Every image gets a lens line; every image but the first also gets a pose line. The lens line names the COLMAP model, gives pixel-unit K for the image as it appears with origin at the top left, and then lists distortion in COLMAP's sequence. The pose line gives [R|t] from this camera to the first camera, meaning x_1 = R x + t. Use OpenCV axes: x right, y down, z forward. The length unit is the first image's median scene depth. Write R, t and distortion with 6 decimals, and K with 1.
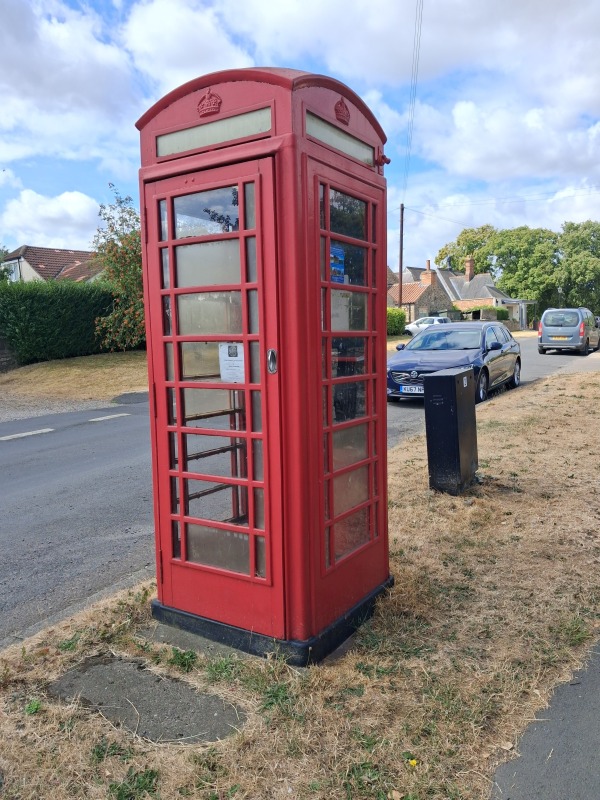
lens RADIAL K [[634.0, 0, 300.0], [0, 634.0, 400.0], [0, 0, 1]] dist [-0.027797, 0.003490]
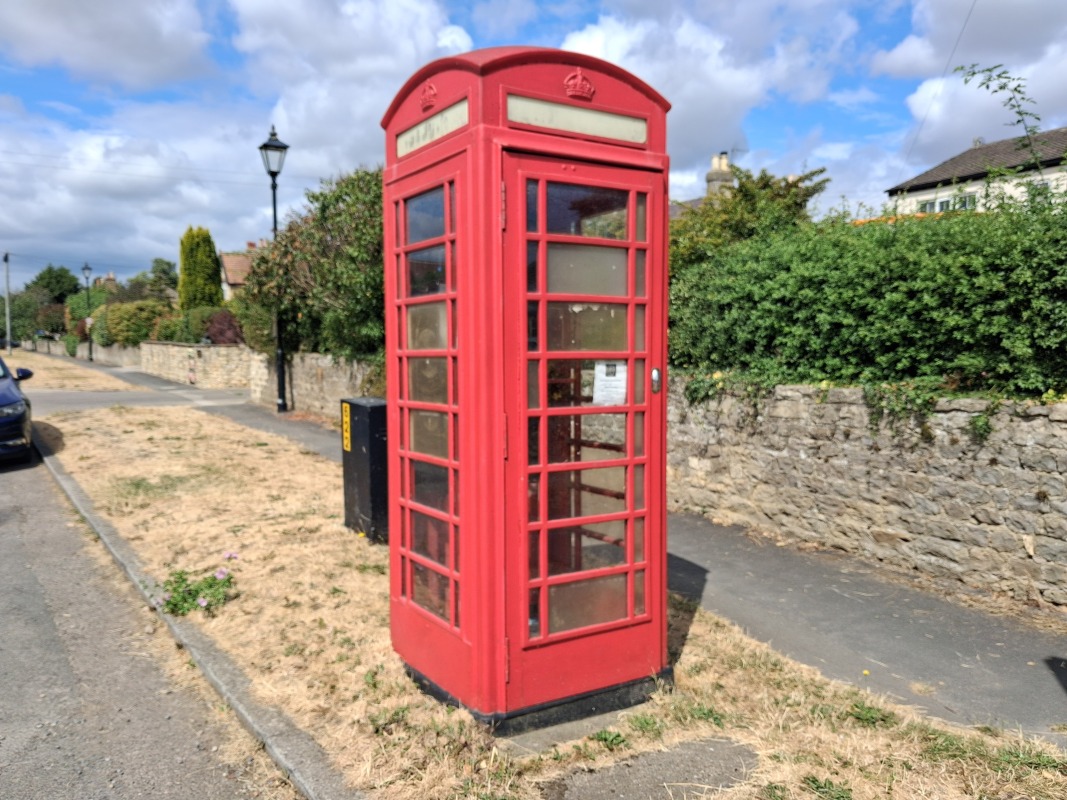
lens RADIAL K [[857.4, 0, 557.5], [0, 857.4, 395.8], [0, 0, 1]] dist [-0.039977, -0.004687]
pose [[0.416350, -0.031714, 0.908651, -1.007568], [0.078802, 0.996889, -0.001314, -0.037377], [-0.905783, 0.072150, 0.417554, 0.462291]]
